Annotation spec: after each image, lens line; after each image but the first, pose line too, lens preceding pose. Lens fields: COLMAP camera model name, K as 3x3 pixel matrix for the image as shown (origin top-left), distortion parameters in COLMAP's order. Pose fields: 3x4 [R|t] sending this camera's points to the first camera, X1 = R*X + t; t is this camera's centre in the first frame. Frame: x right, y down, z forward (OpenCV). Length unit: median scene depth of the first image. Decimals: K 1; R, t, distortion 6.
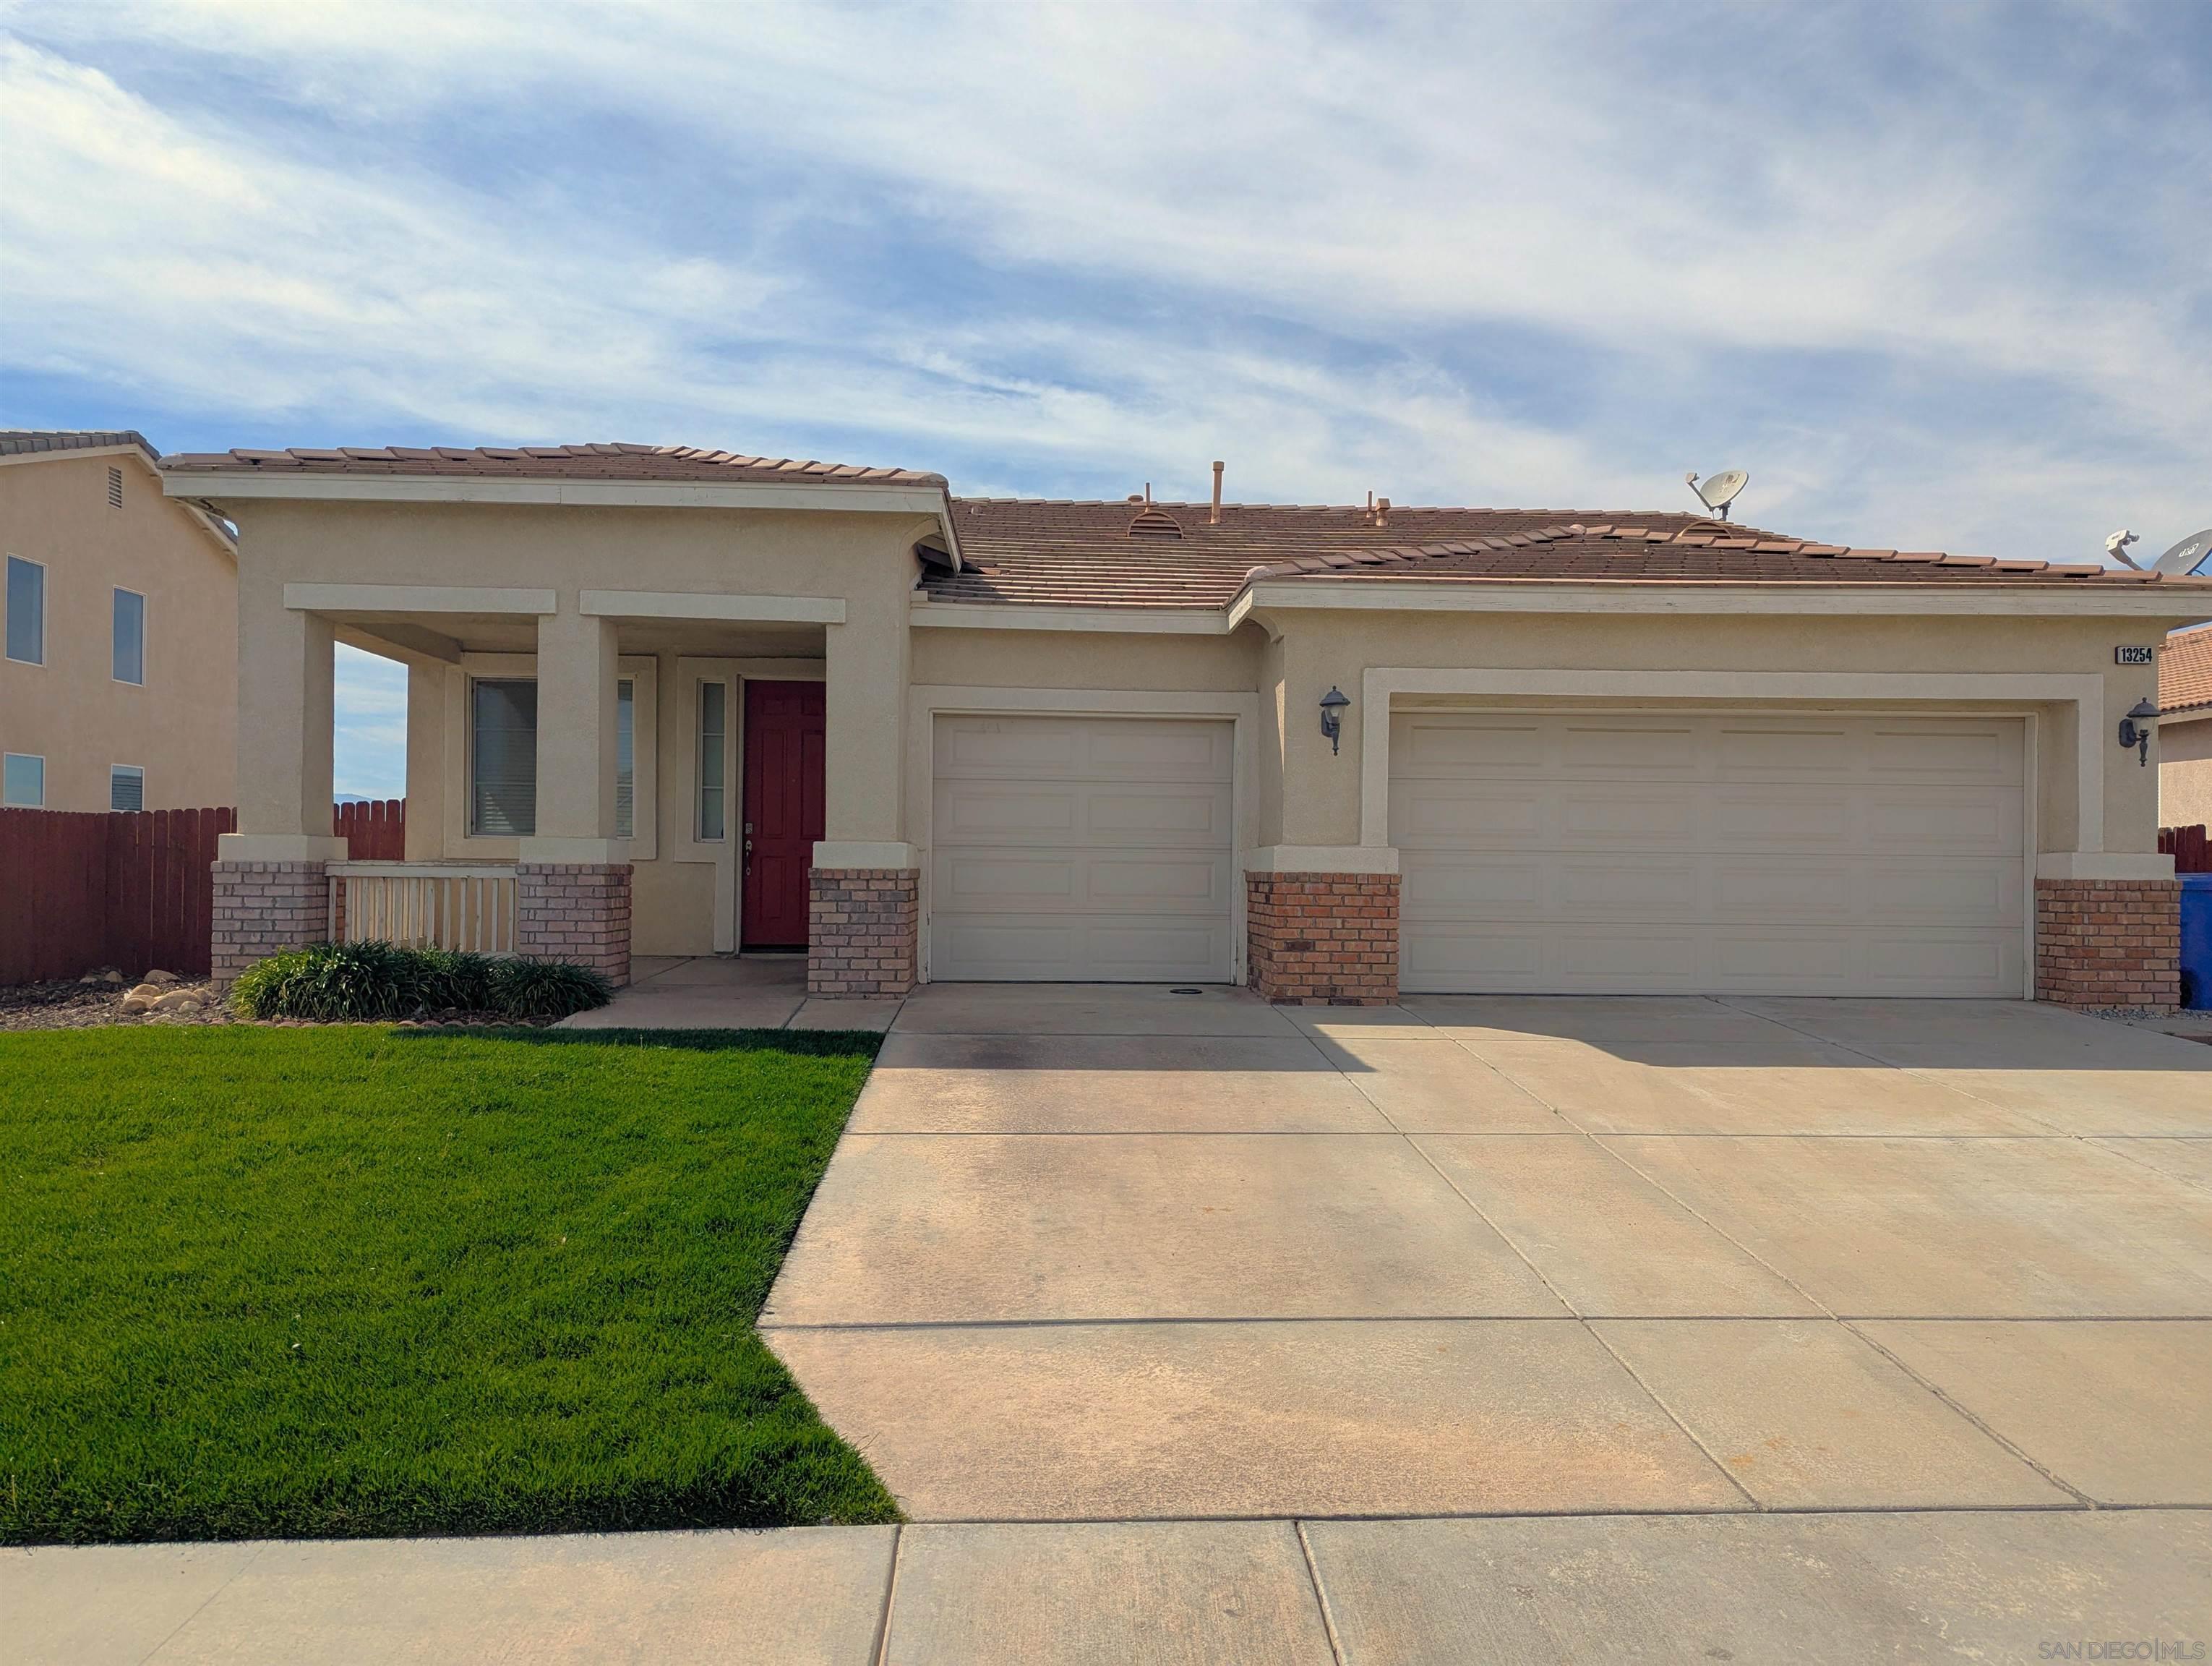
lens RADIAL K [[1578.4, 0, 1120.7], [0, 1578.4, 855.9], [0, 0, 1]] dist [0.055412, -0.041555]
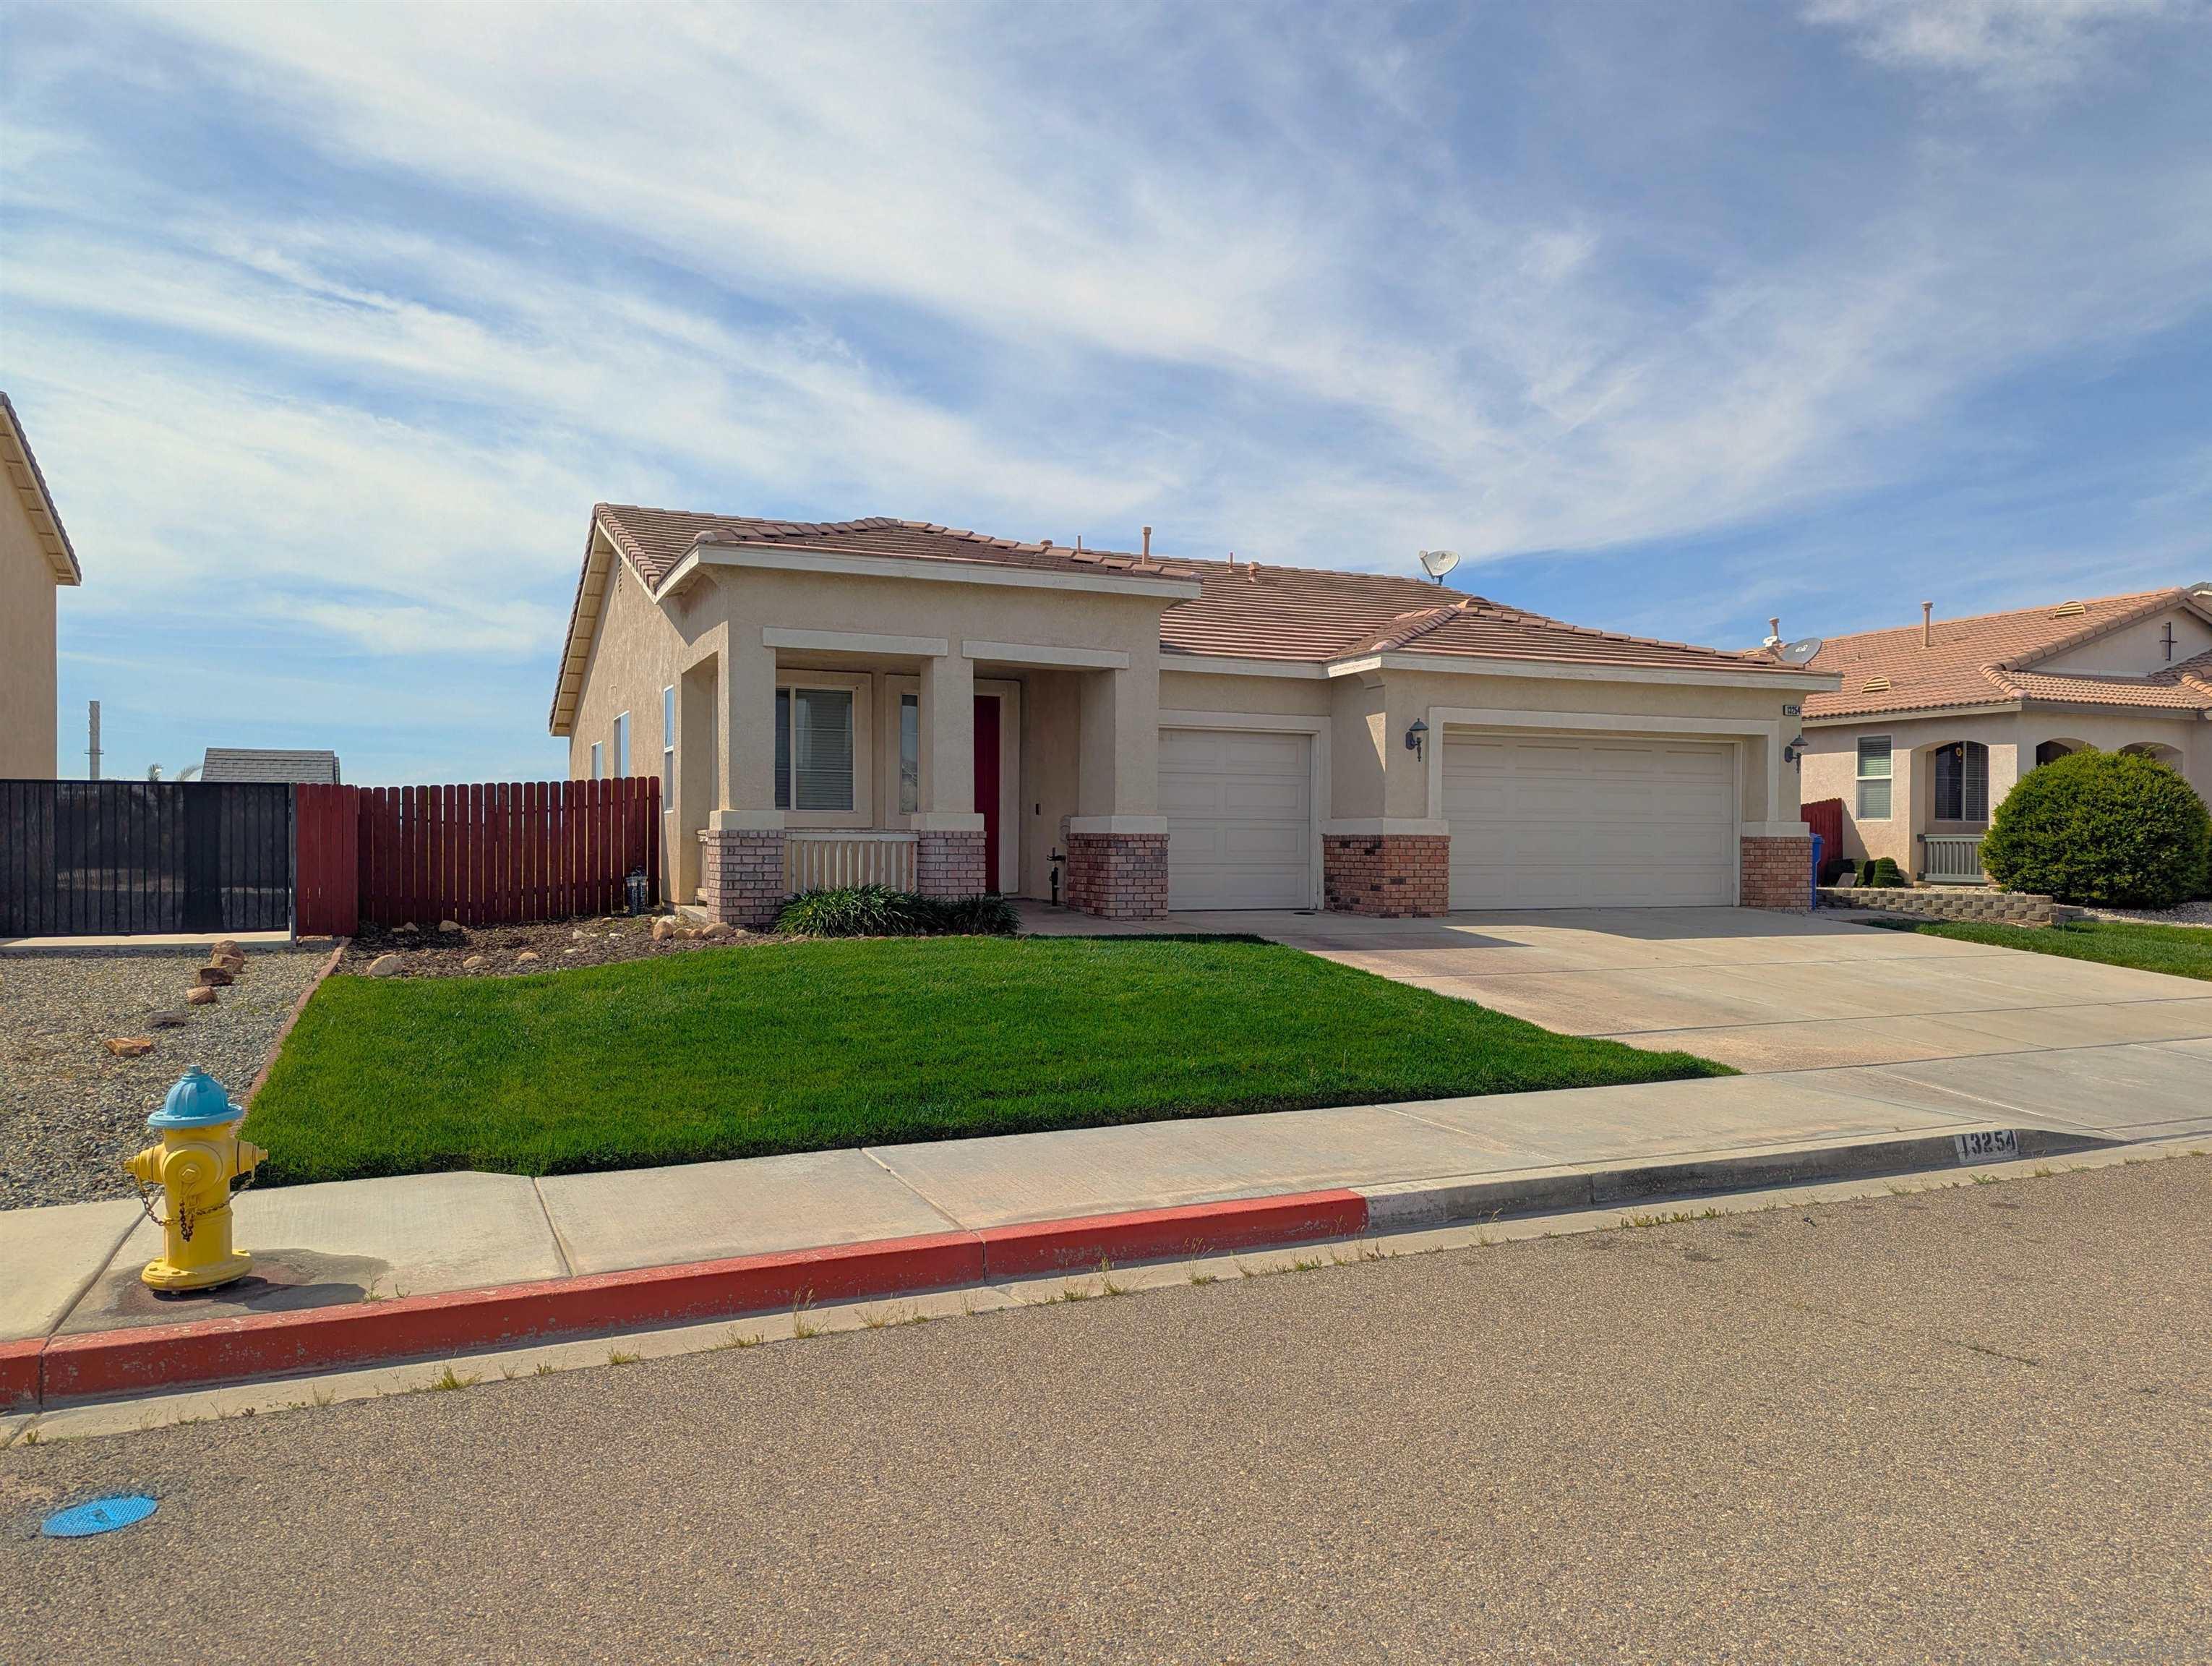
lens RADIAL K [[1557.0, 0, 1097.6], [0, 1557.0, 842.4], [0, 0, 1]] dist [0.059501, -0.052623]
pose [[0.931834, -0.005770, 0.362840, -0.679411], [-0.000788, 0.999839, 0.017924, -0.009079], [-0.362885, -0.016988, 0.931679, -0.327899]]
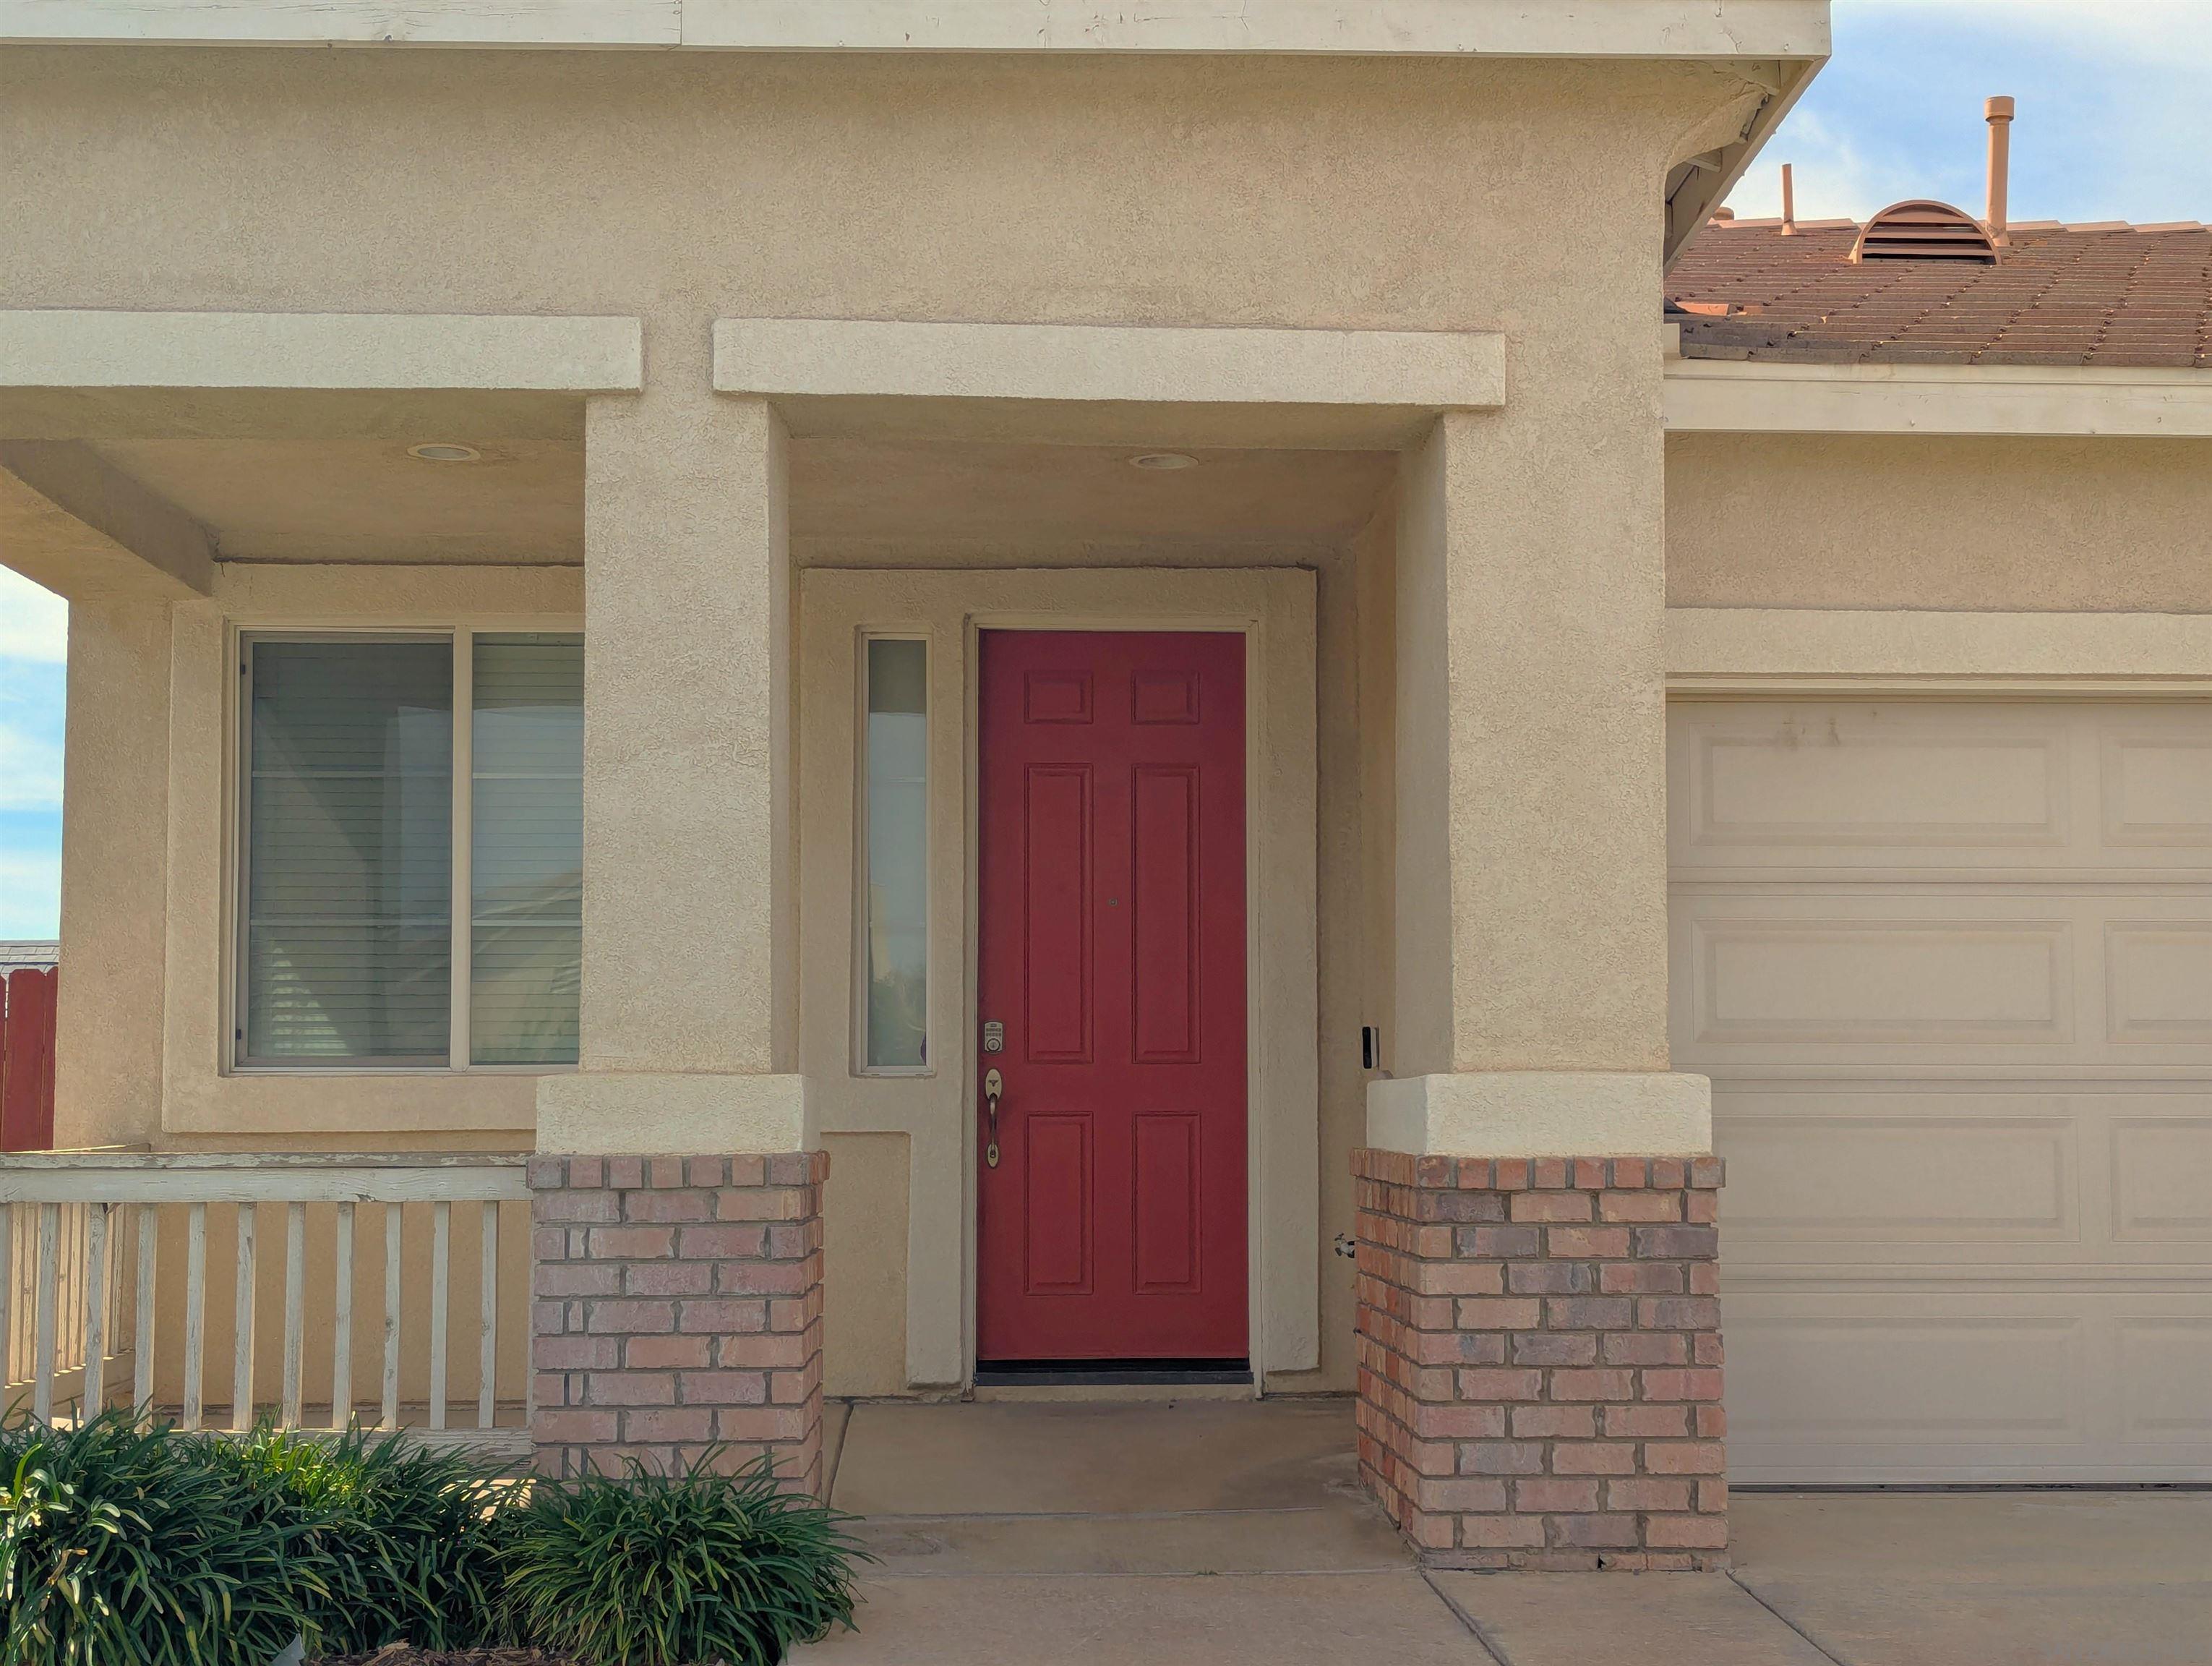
lens RADIAL K [[3140.5, 0, 1110.2], [0, 3140.5, 870.2], [0, 0, 1]] dist [0.251910, -0.874558]
pose [[0.999849, -0.014535, -0.009560, -0.232684], [0.013876, 0.997744, -0.065686, -0.008554], [0.010493, 0.065543, 0.997795, 0.324038]]
